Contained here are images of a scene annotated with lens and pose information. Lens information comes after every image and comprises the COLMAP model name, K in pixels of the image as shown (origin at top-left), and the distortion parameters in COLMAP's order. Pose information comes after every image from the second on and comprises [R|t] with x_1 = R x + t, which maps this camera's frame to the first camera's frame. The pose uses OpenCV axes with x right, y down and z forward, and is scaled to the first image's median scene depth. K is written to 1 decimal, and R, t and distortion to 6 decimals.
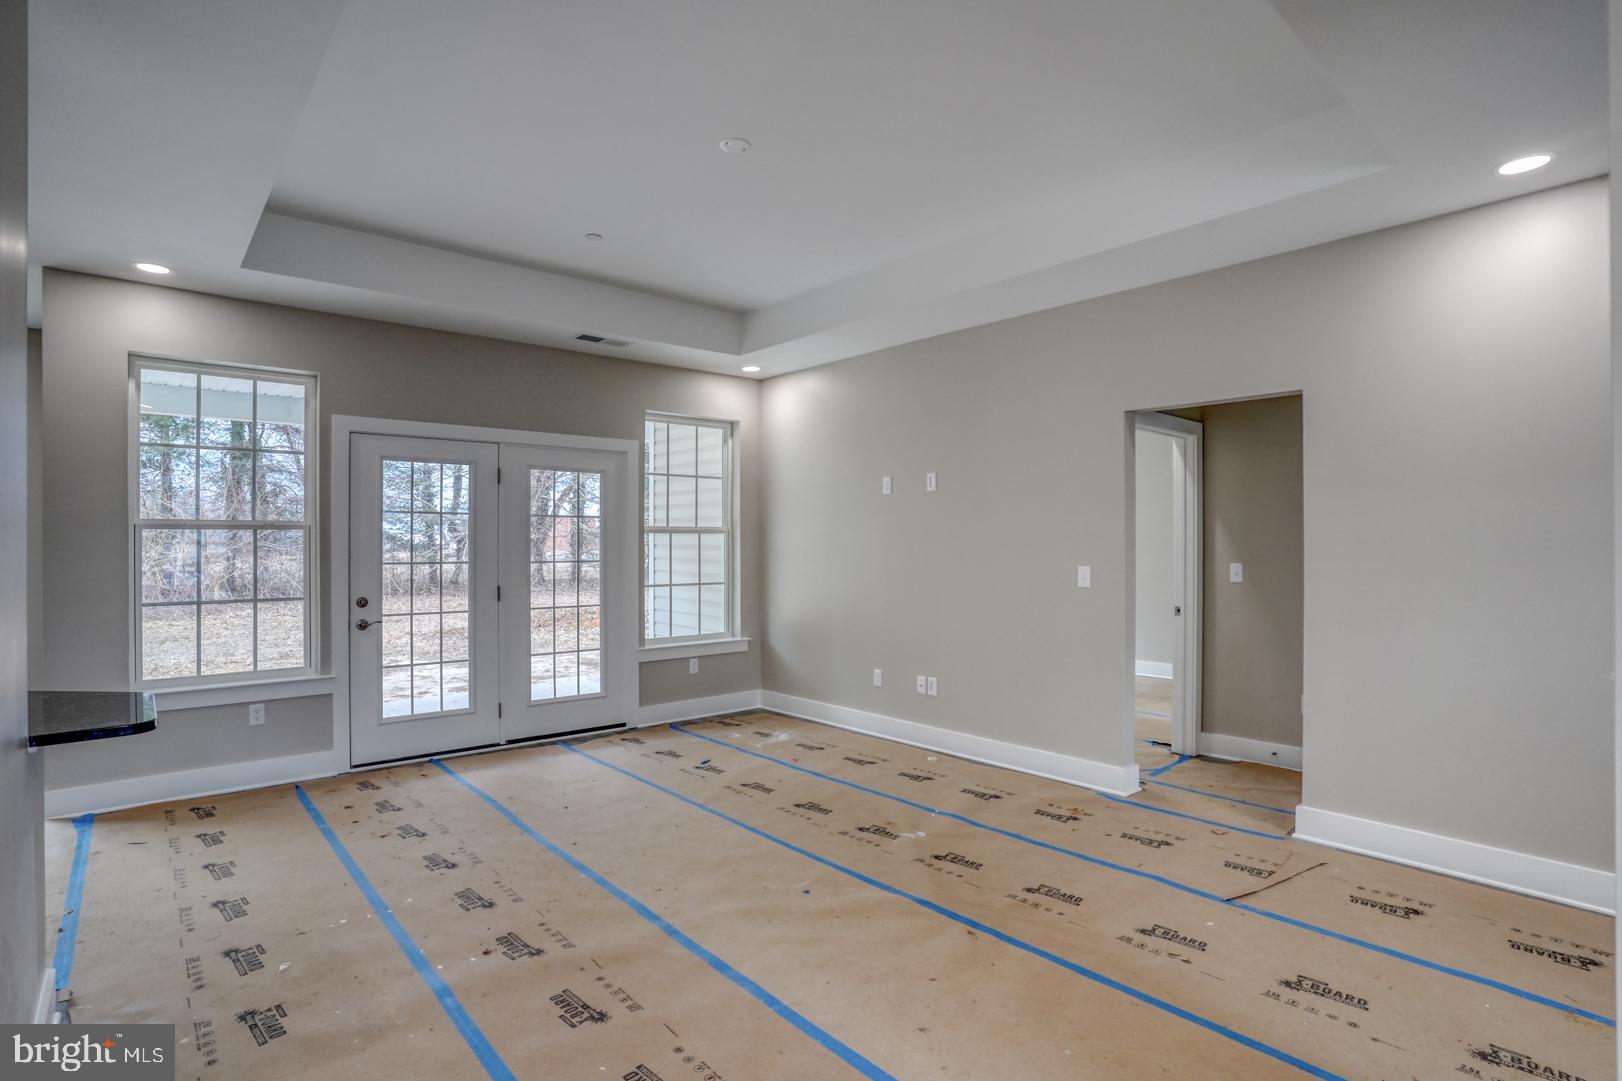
lens RADIAL K [[807.1, 0, 794.7], [0, 807.1, 537.1], [0, 0, 1]] dist [-0.070129, 0.029752]
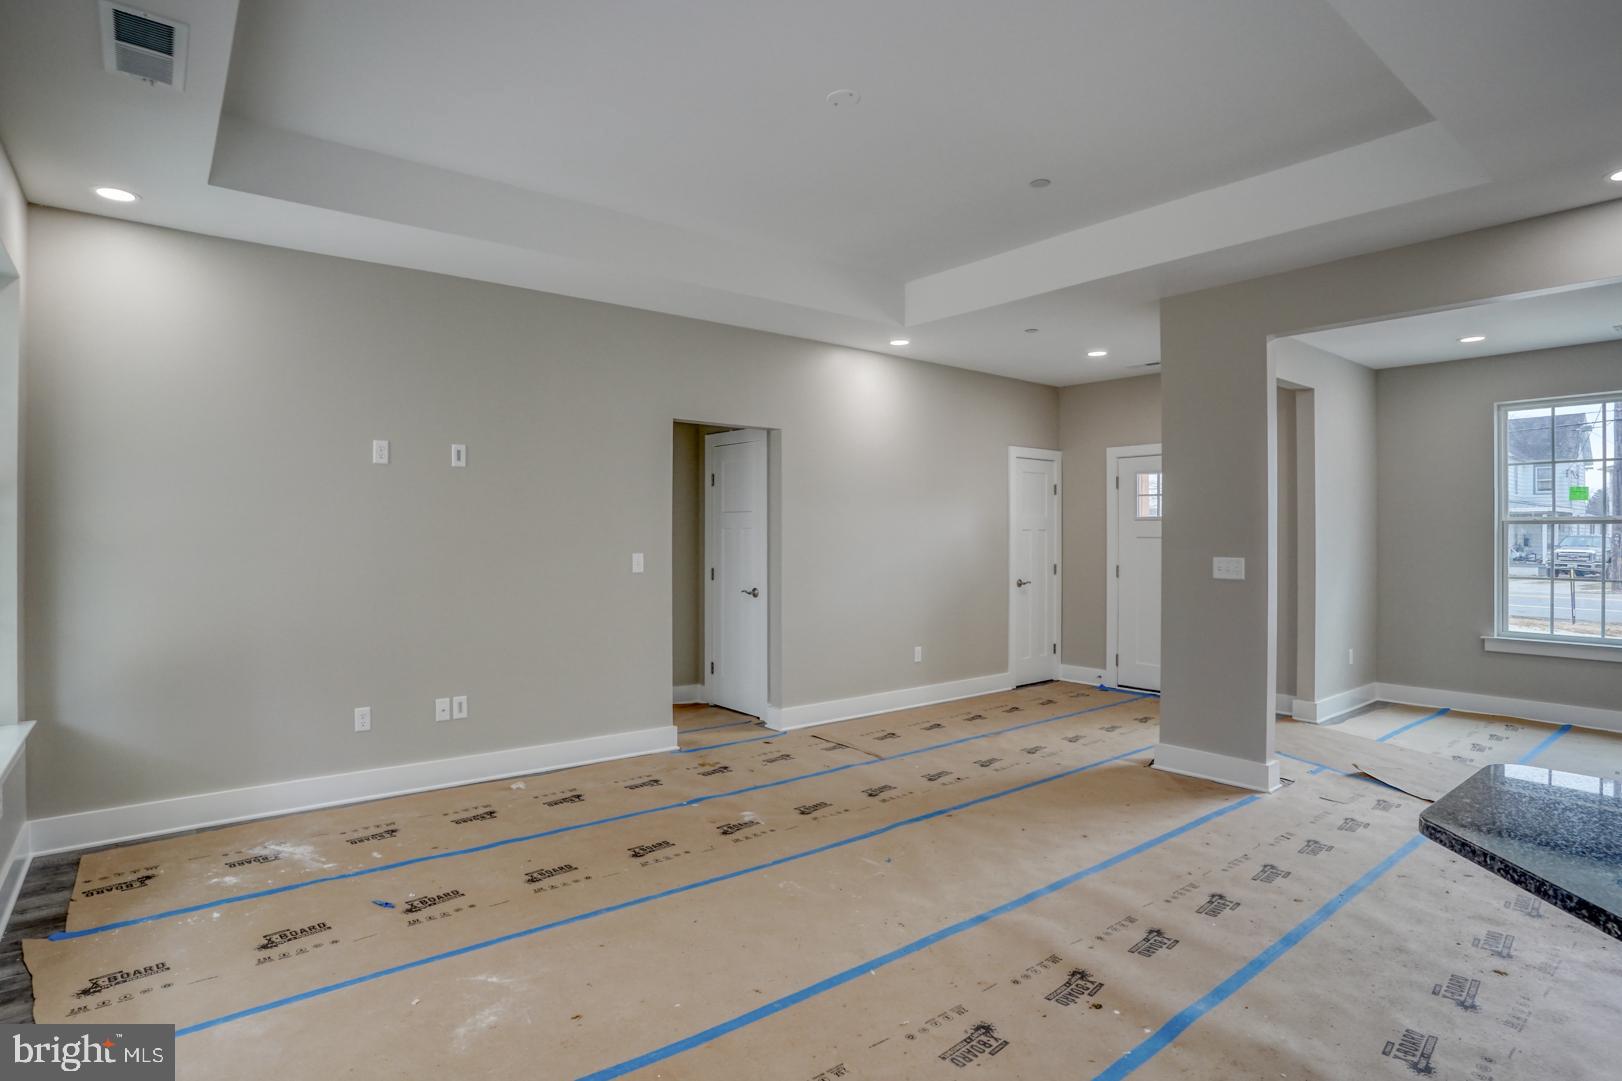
lens RADIAL K [[840.6, 0, 733.7], [0, 840.6, 532.3], [0, 0, 1]] dist [-0.036298, 0.006327]
pose [[0.080994, 0.001334, 0.996714, -0.740061], [-0.010357, 0.999946, -0.000497, 0.006904], [-0.996661, -0.010283, 0.081003, 0.748260]]
